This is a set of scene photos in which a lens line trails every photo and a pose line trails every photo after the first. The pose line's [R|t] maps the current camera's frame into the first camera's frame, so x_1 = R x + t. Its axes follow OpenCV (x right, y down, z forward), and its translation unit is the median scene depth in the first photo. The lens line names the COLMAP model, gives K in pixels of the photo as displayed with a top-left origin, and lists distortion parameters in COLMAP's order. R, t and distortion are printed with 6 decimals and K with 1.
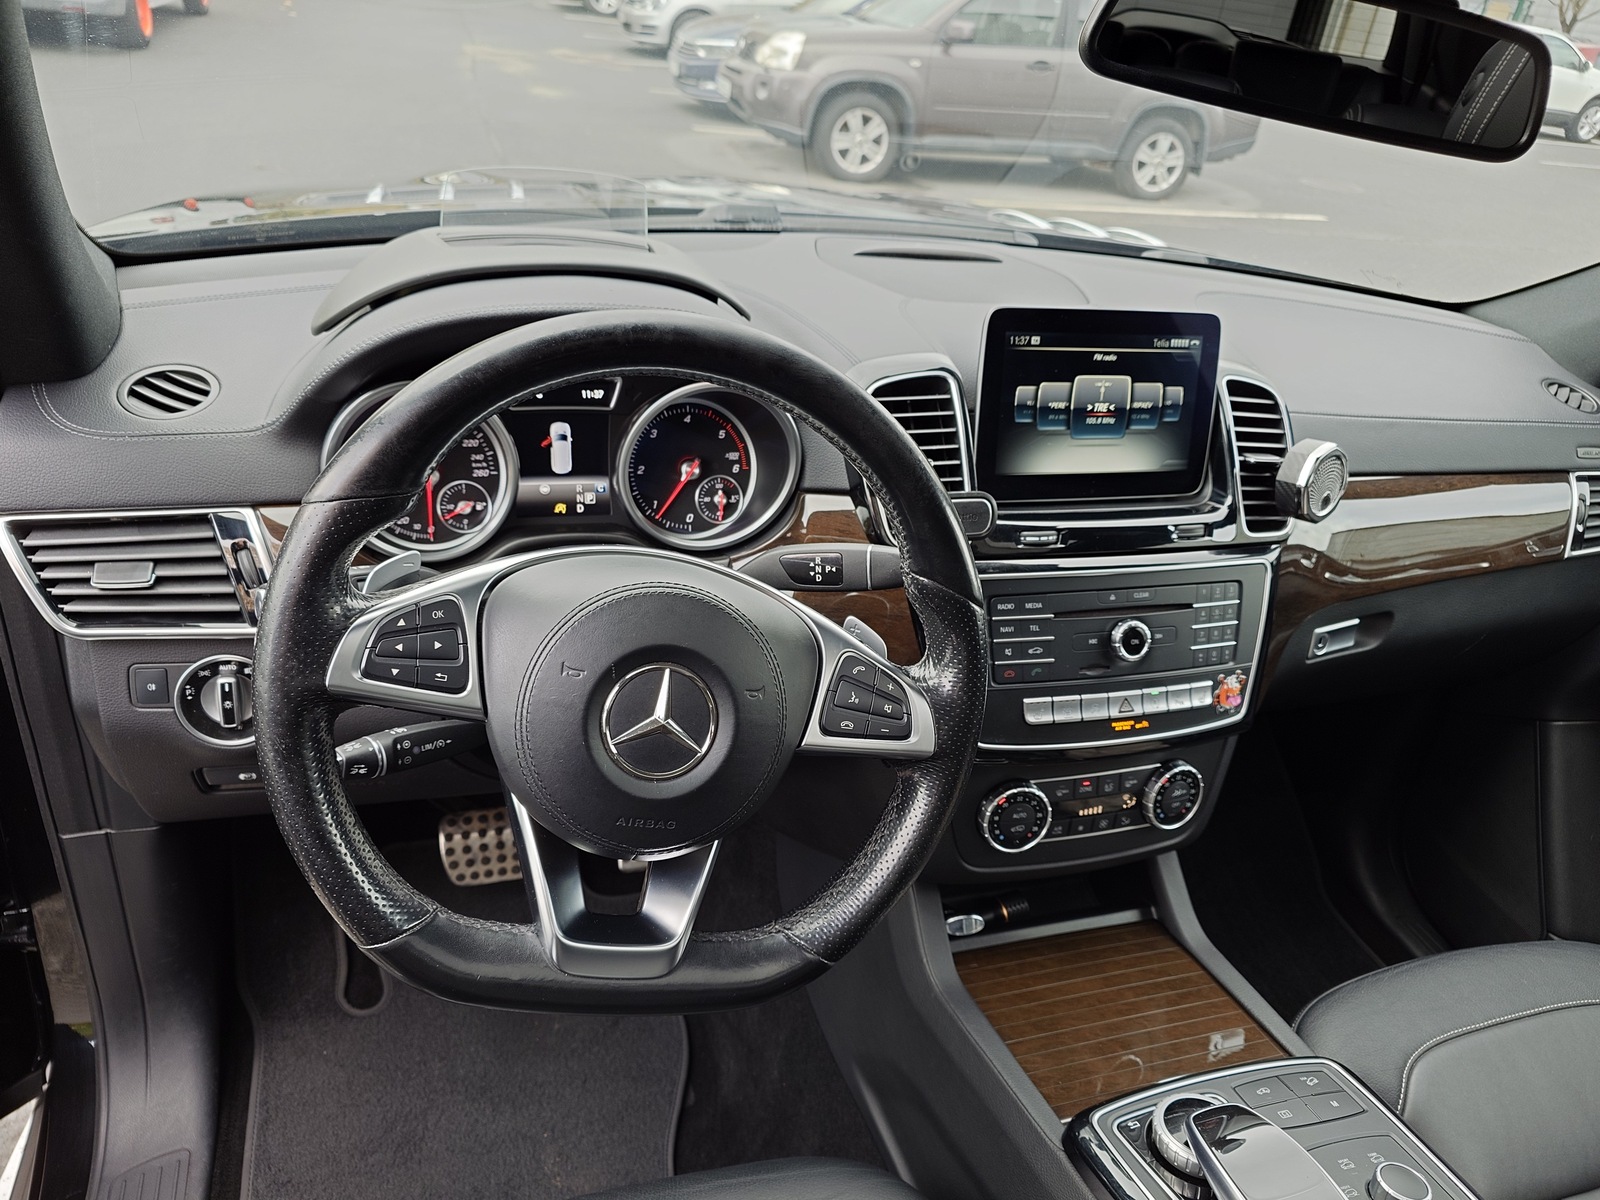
lens RADIAL K [[1107.9, 0, 793.9], [0, 1107.9, 599.2], [0, 0, 1]] dist [-0.003242, 0.000360]
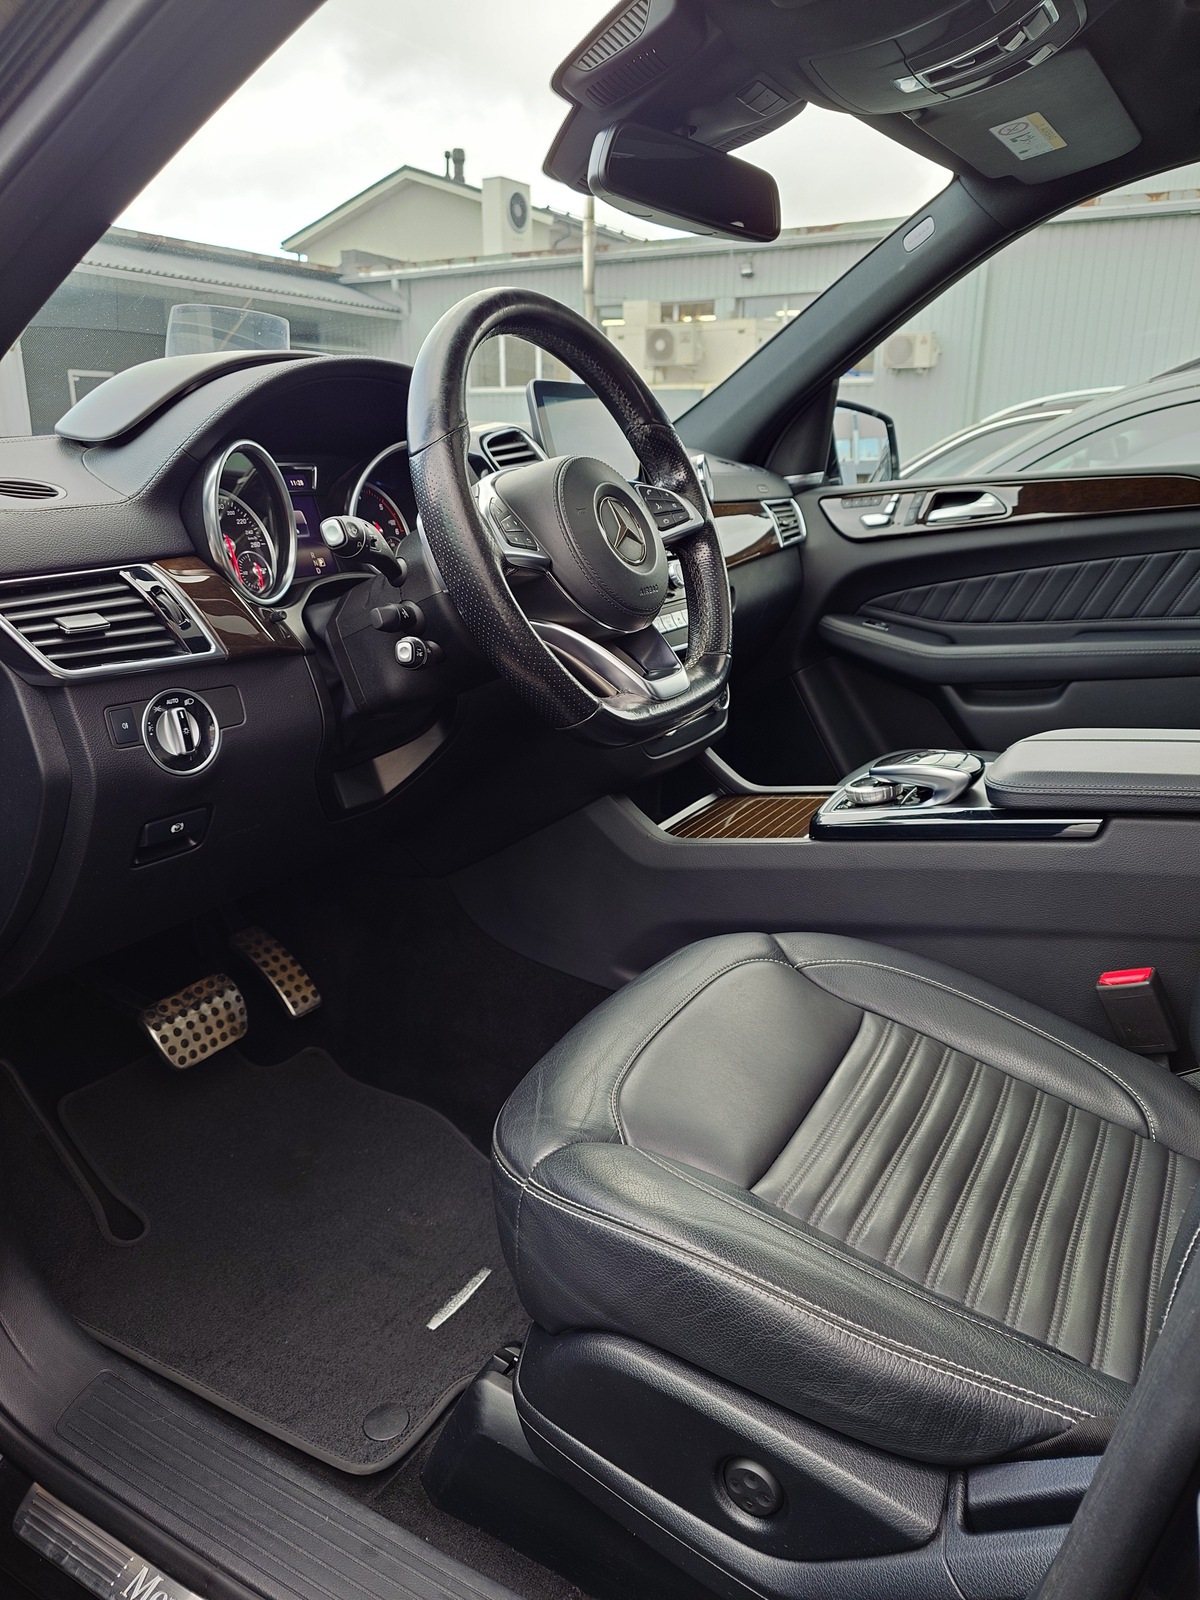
lens RADIAL K [[1107.9, 0, 600.1], [0, 1107.9, 795.7], [0, 0, 1]] dist [-0.003242, 0.000360]
pose [[0.755258, -0.321901, 0.570934, -0.513534], [0.411927, 0.910673, -0.031466, 0.220679], [-0.509806, 0.258948, 0.820393, -0.088476]]
